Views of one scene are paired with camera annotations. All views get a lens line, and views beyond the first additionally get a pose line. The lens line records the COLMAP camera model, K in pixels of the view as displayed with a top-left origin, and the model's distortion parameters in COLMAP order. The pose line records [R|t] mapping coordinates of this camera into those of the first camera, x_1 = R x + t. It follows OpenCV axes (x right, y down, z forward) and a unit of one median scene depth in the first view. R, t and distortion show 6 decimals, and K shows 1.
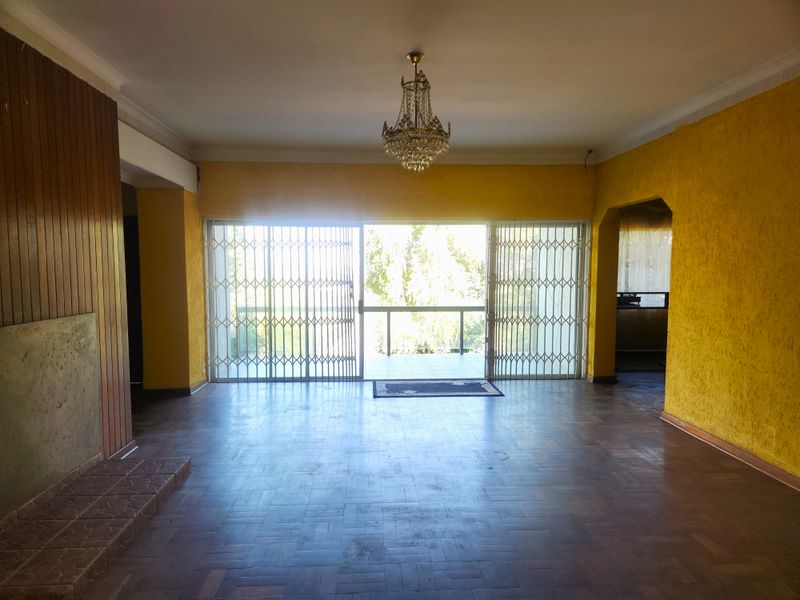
lens RADIAL K [[531.7, 0, 397.0], [0, 531.7, 308.4], [0, 0, 1]] dist [0.059340, -0.003749]
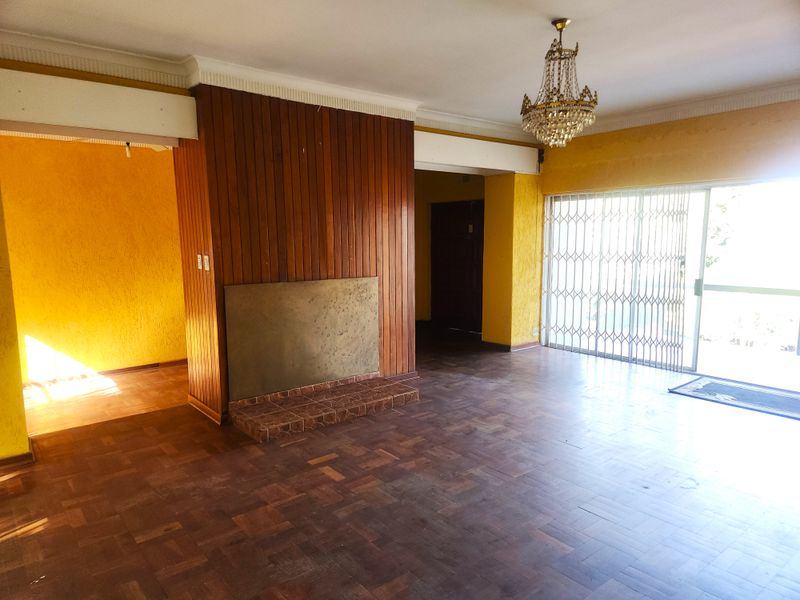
lens RADIAL K [[531.7, 0, 397.0], [0, 531.7, 308.4], [0, 0, 1]] dist [0.059340, -0.003749]
pose [[0.589854, 0.107188, -0.800364, 0.512502], [-0.054521, 0.994176, 0.092964, -0.035104], [0.805668, -0.011199, 0.592262, 0.155013]]
